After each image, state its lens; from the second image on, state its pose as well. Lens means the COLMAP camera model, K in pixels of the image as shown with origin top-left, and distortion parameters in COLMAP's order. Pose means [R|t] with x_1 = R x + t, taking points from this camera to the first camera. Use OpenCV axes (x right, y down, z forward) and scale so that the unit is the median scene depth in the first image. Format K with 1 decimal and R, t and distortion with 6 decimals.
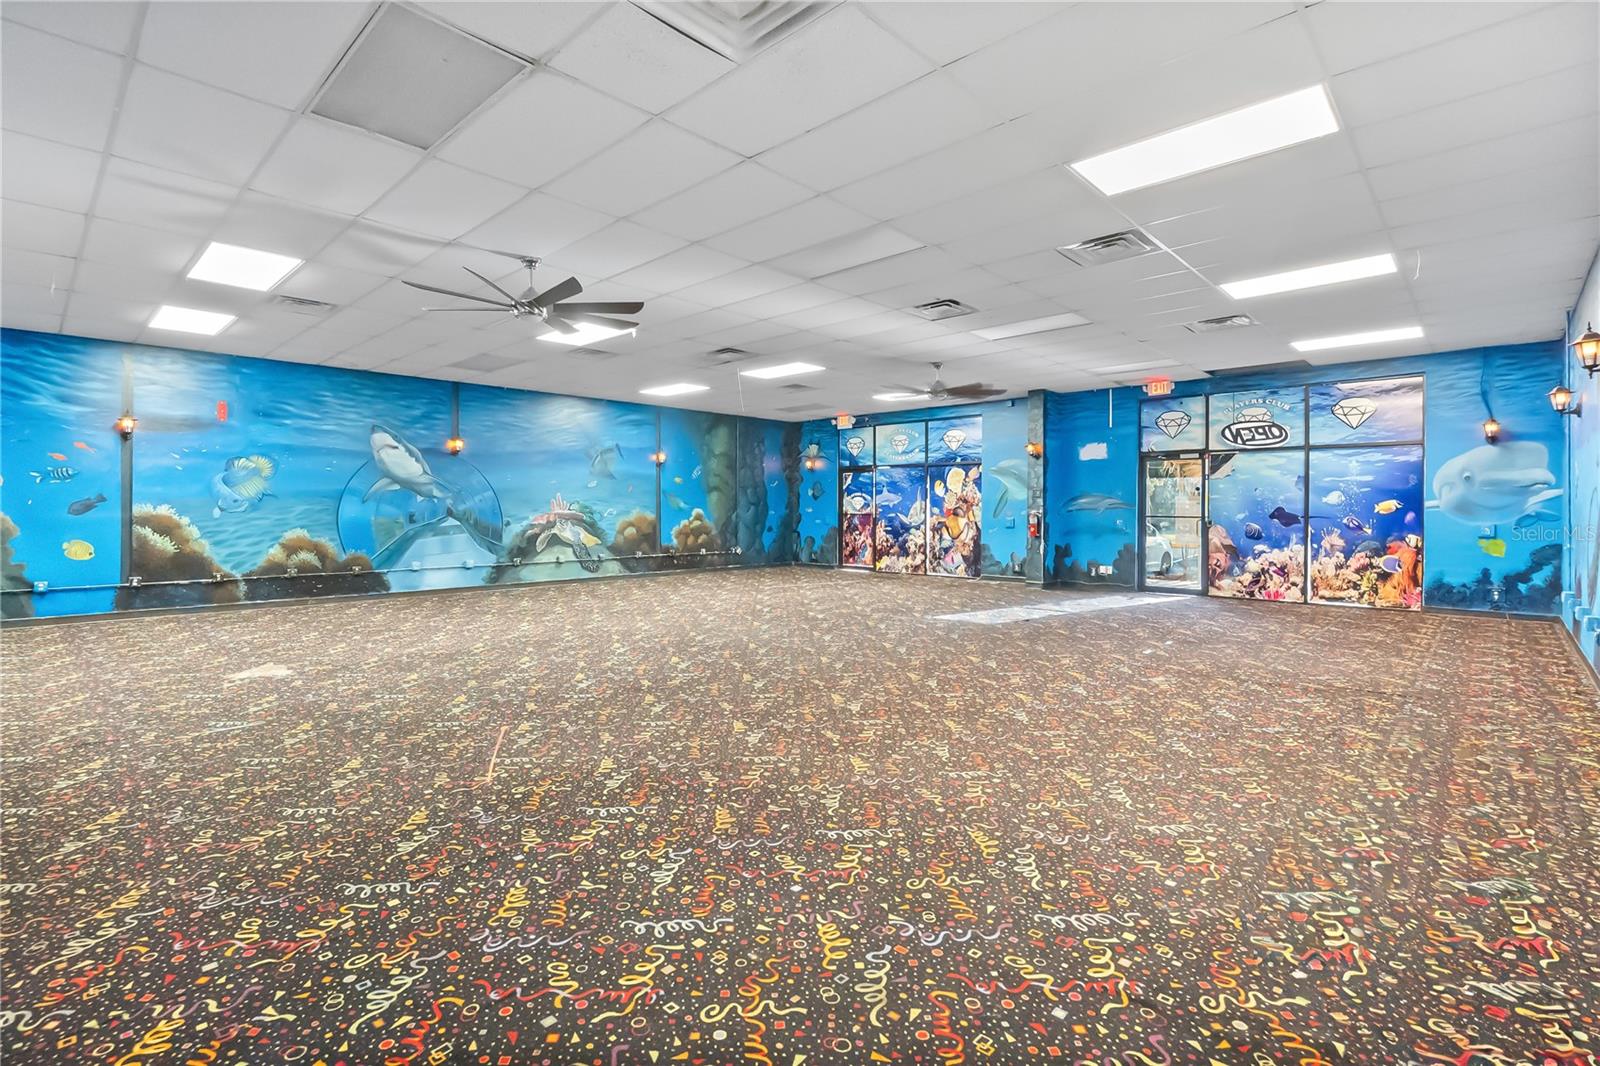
lens RADIAL K [[737.9, 0, 801.3], [0, 737.9, 529.1], [0, 0, 1]] dist [-0.019258, 0.002879]
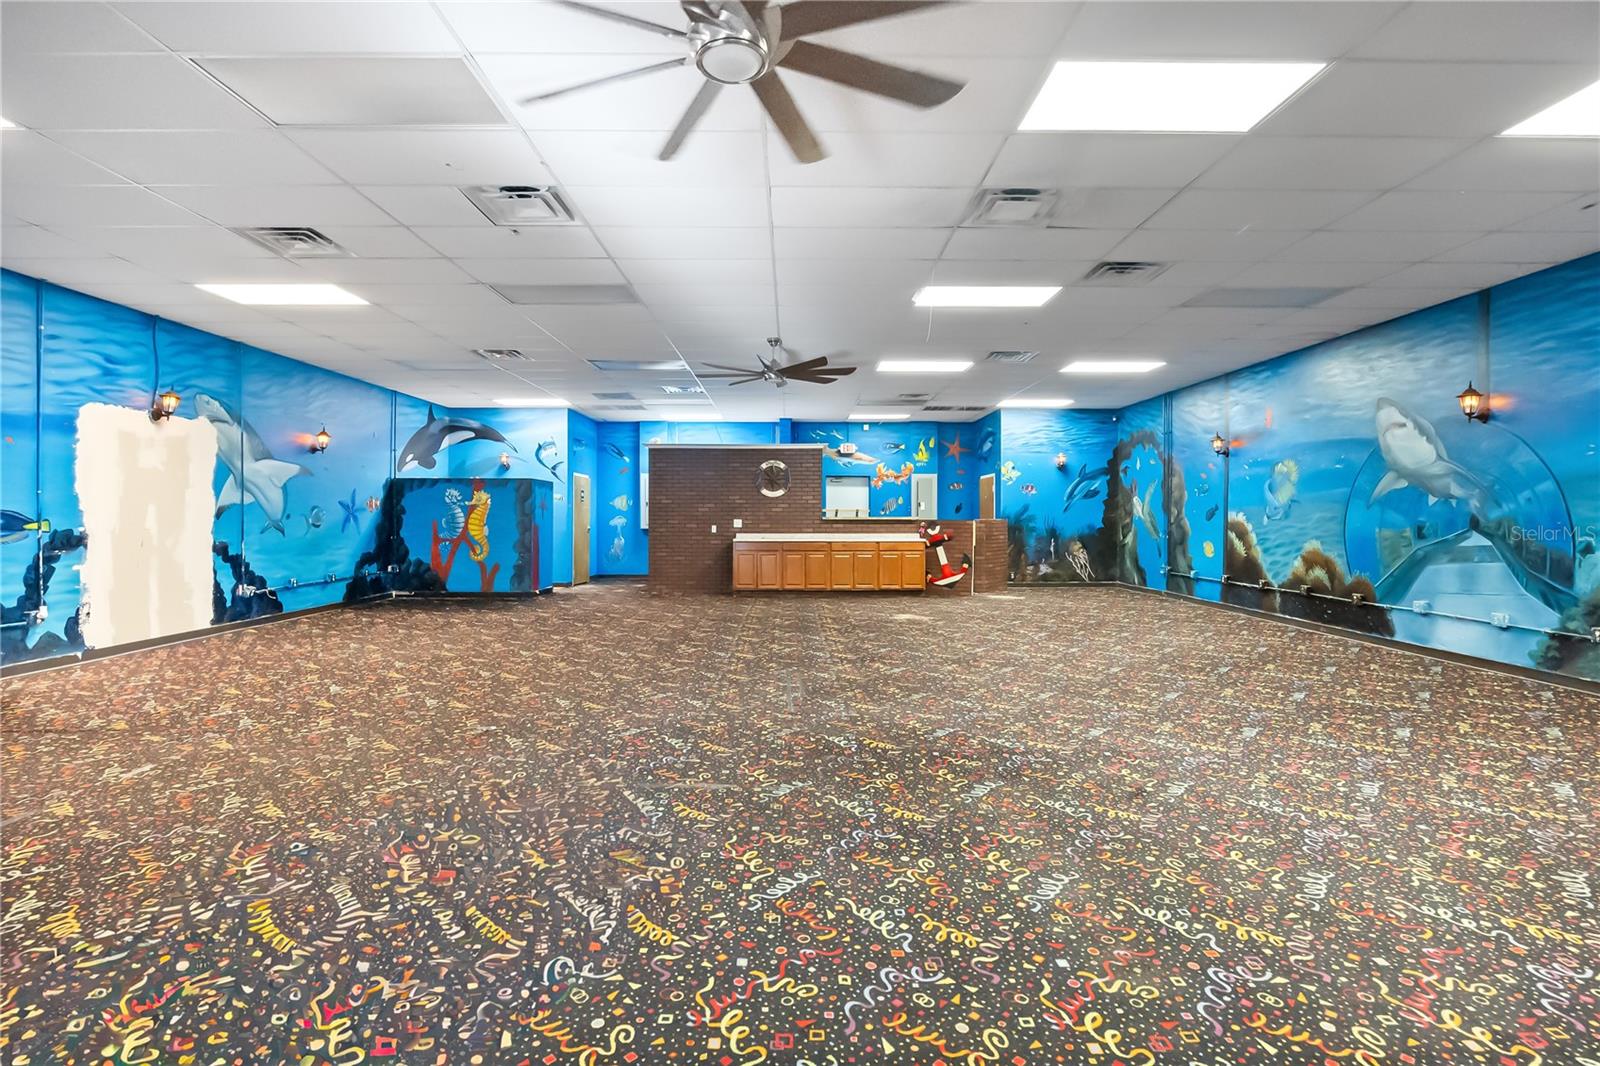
lens RADIAL K [[737.9, 0, 797.1], [0, 737.9, 535.3], [0, 0, 1]] dist [-0.019258, 0.002879]
pose [[-0.730941, 0.015764, -0.682258, 0.280461], [-0.020975, 0.998742, 0.045548, -0.026024], [0.682118, 0.047604, -0.729691, 0.974470]]
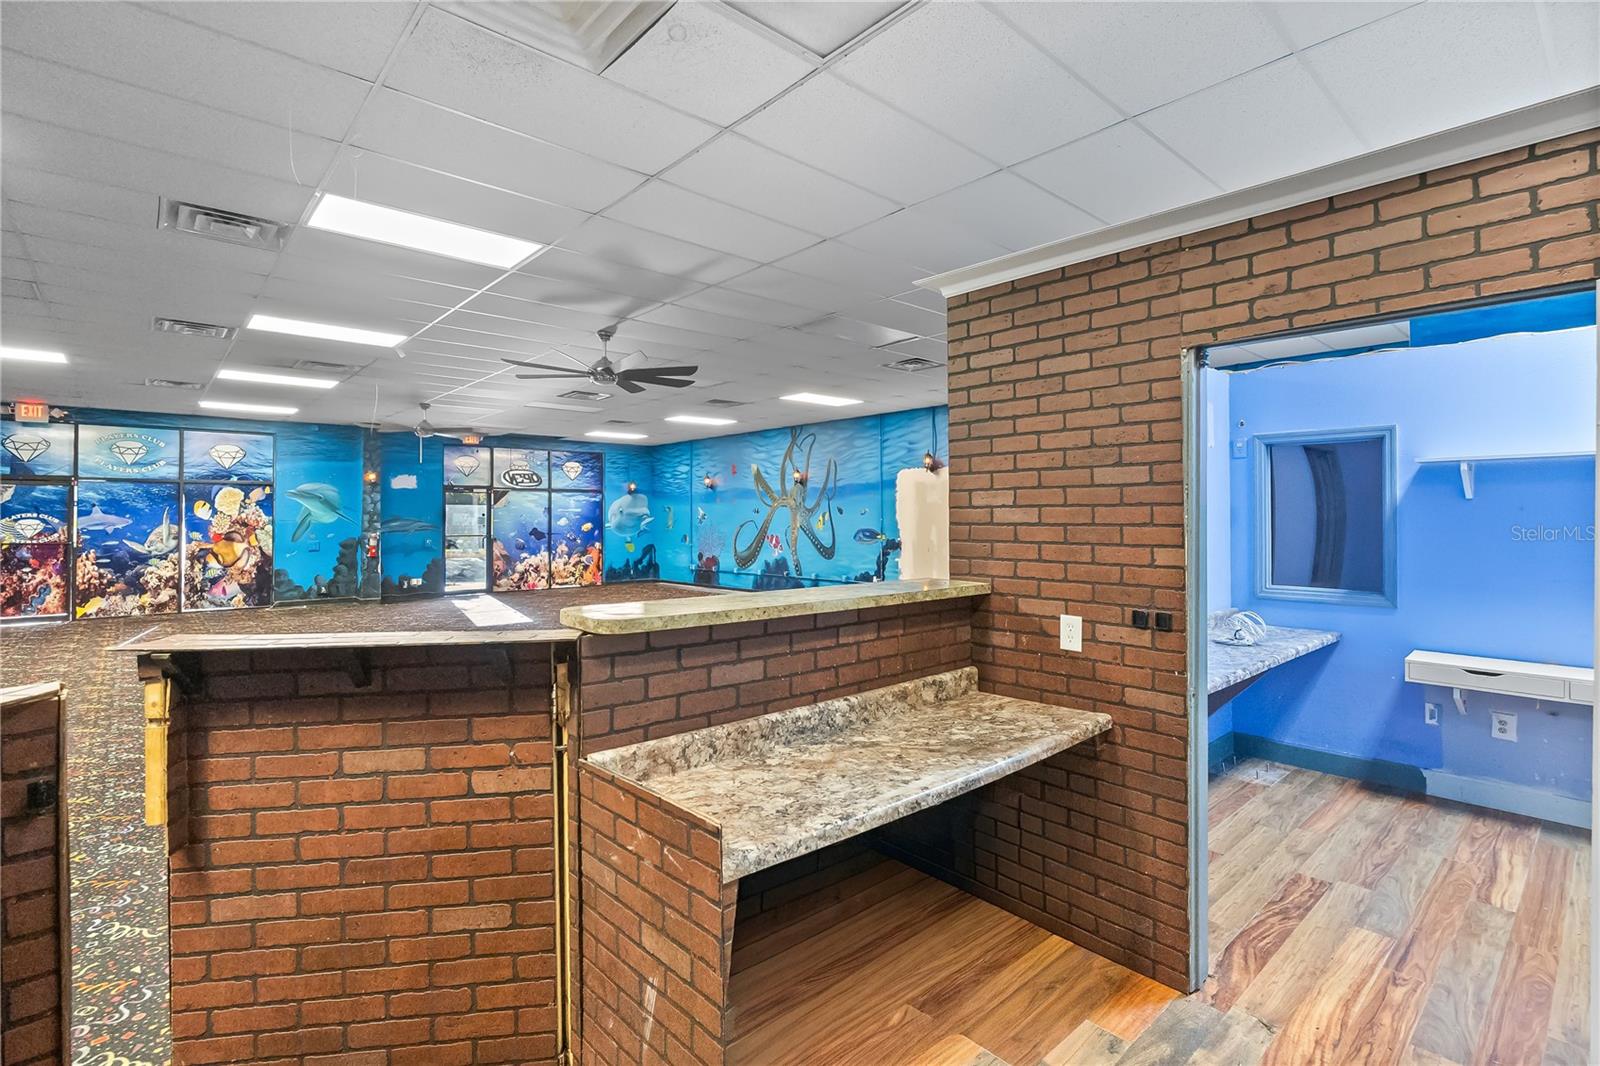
lens RADIAL K [[737.9, 0, 795.2], [0, 737.9, 506.1], [0, 0, 1]] dist [-0.019258, 0.002879]
pose [[0.108550, 0.014130, 0.993991, -0.700525], [0.031912, 0.999334, -0.017691, -0.026502], [-0.993579, 0.033641, 0.108027, 0.258004]]
